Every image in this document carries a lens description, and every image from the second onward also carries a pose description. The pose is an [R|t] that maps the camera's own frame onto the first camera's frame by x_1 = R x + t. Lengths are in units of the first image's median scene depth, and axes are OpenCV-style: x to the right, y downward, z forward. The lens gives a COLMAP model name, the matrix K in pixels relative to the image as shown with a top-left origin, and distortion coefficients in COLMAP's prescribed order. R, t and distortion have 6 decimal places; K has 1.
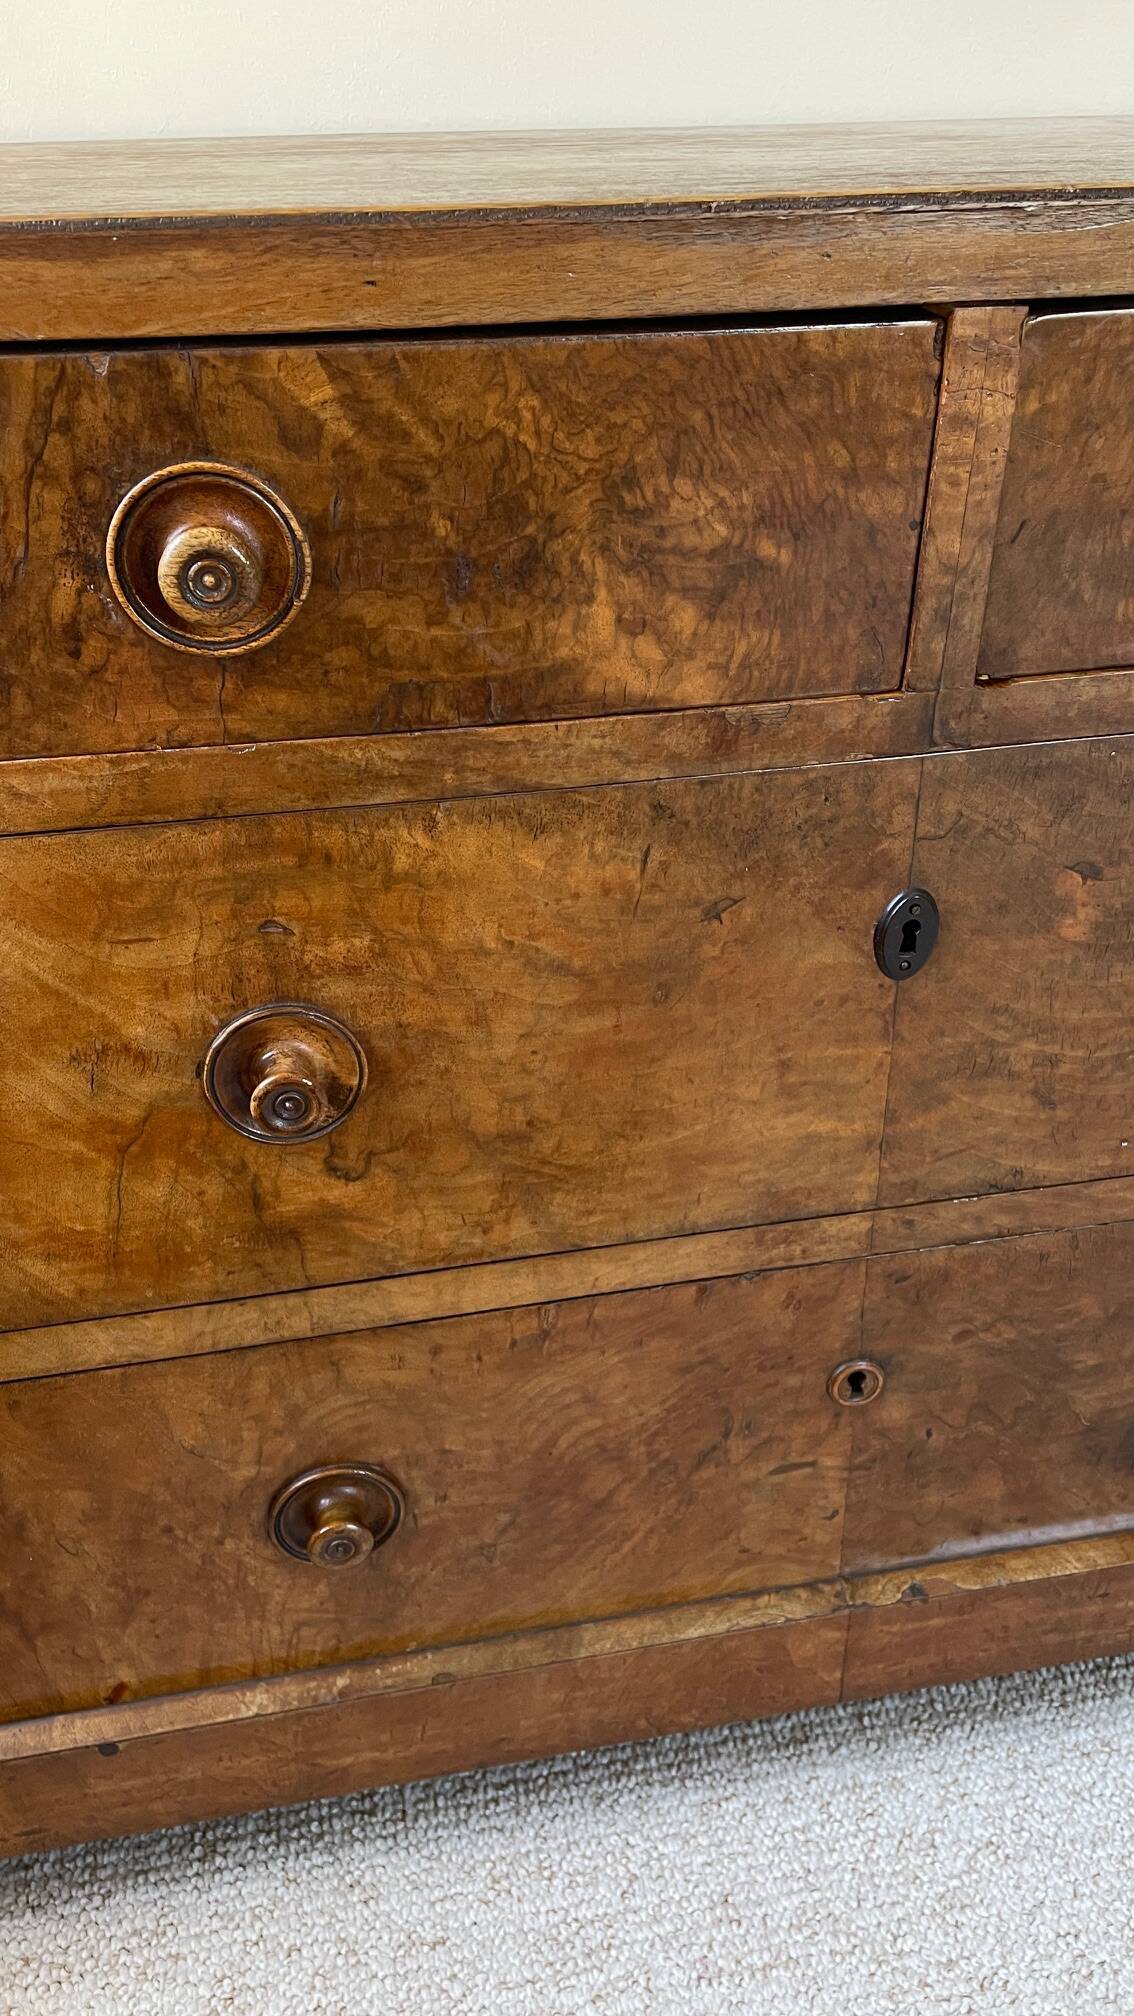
lens RADIAL K [[1521.9, 0, 568.8], [0, 1521.9, 1015.4], [0, 0, 1]] dist [0.068333, -0.091290]
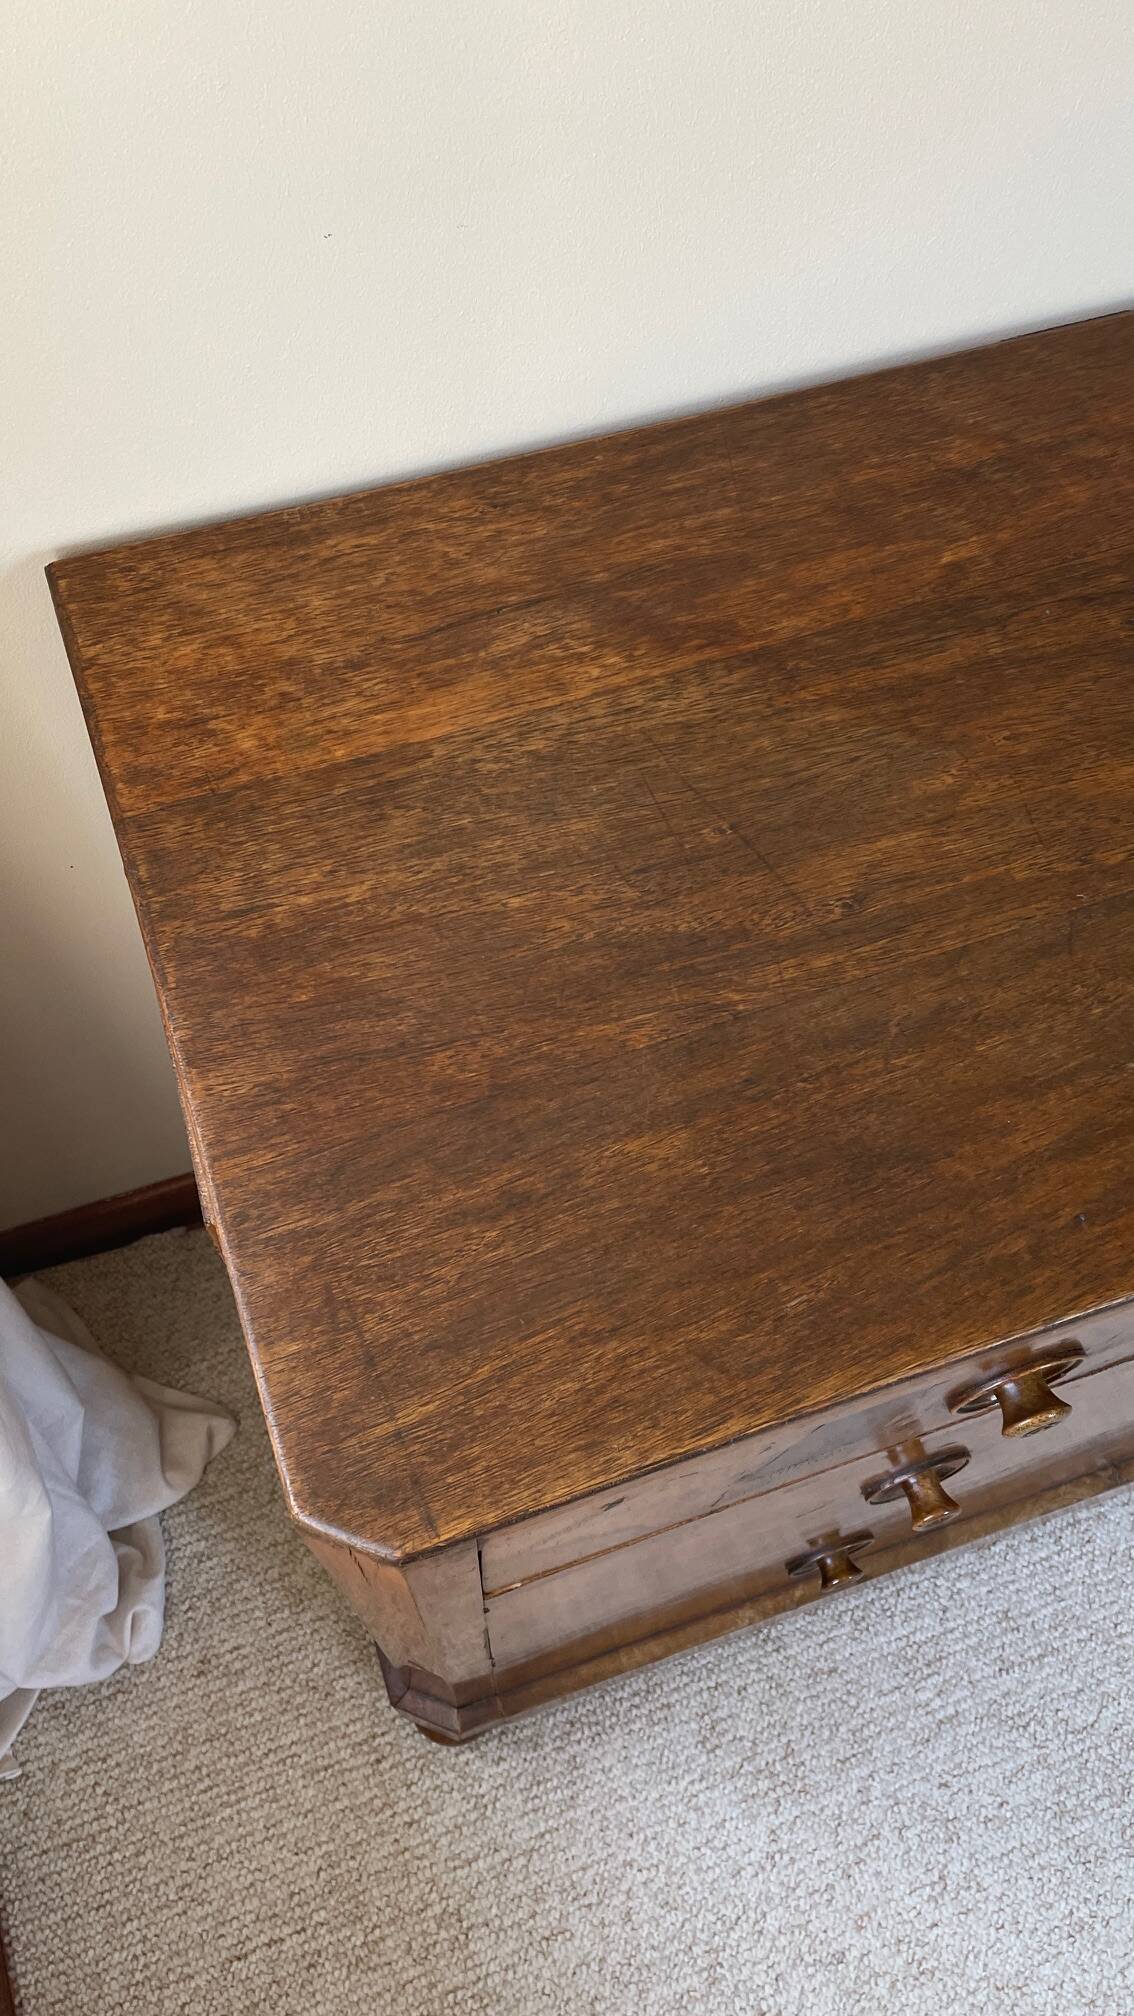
lens RADIAL K [[1509.1, 0, 567.0], [0, 1509.1, 1008.0], [0, 0, 1]] dist [0.067953, -0.089767]
pose [[0.988740, -0.115263, 0.095434, -0.454341], [0.053713, 0.868605, 0.492585, -0.811824], [-0.139672, -0.481912, 0.865016, 0.035291]]
